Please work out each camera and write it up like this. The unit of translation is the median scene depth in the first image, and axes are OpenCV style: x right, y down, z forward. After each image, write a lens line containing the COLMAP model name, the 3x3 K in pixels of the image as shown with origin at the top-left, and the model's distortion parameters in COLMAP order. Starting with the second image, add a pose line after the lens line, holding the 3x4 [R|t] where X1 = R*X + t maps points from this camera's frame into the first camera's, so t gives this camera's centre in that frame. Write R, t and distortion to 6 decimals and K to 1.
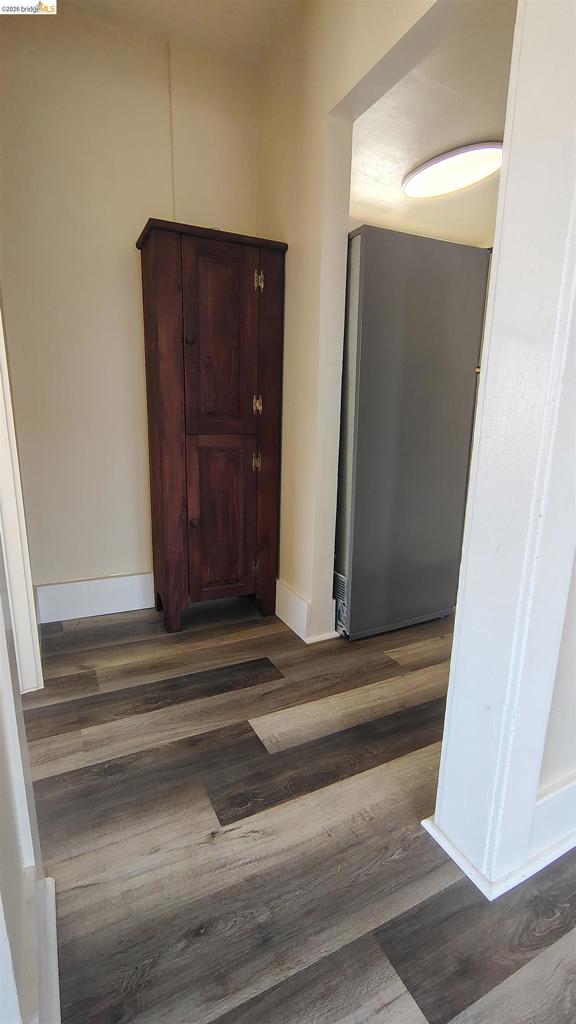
lens RADIAL K [[474.8, 0, 289.4], [0, 474.8, 514.7], [0, 0, 1]] dist [-0.002608, -0.001094]
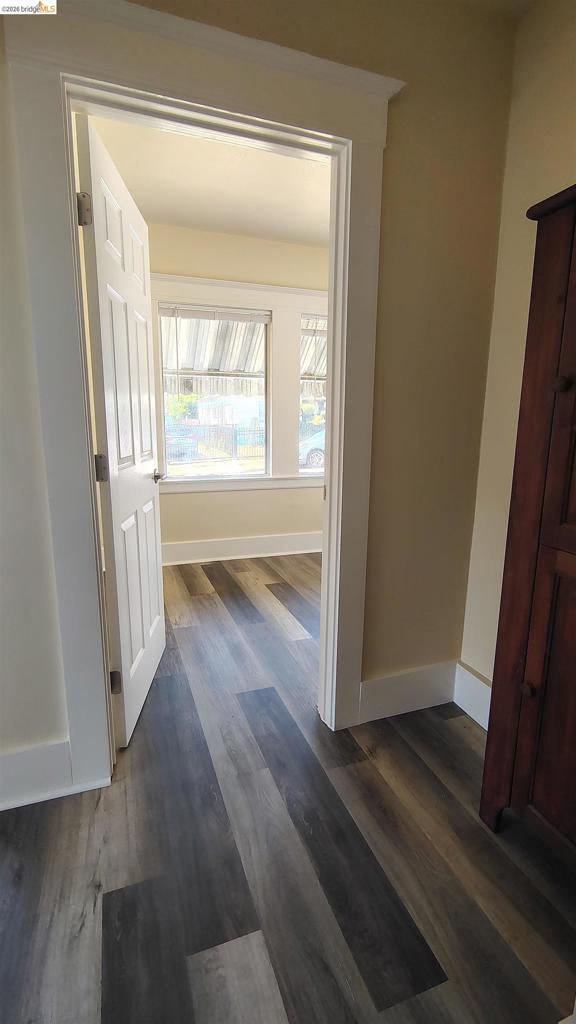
lens RADIAL K [[474.8, 0, 287.5], [0, 474.8, 510.0], [0, 0, 1]] dist [-0.002608, -0.001094]
pose [[-0.126719, 0.164648, -0.978179, 0.551748], [-0.231813, 0.953906, 0.190593, -0.348576], [0.964471, 0.250906, -0.082710, 1.030350]]
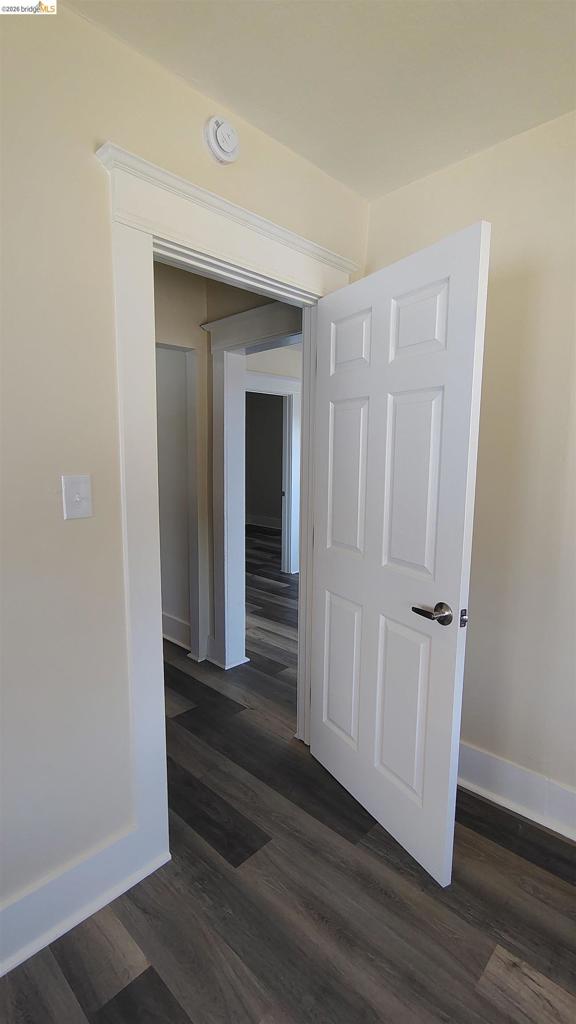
lens RADIAL K [[474.8, 0, 289.5], [0, 474.8, 512.5], [0, 0, 1]] dist [-0.002608, -0.001094]
pose [[-0.321708, -0.144960, 0.935677, -1.770245], [0.194653, 0.956977, 0.215187, -0.544660], [-0.926614, 0.251360, -0.279650, 0.987564]]
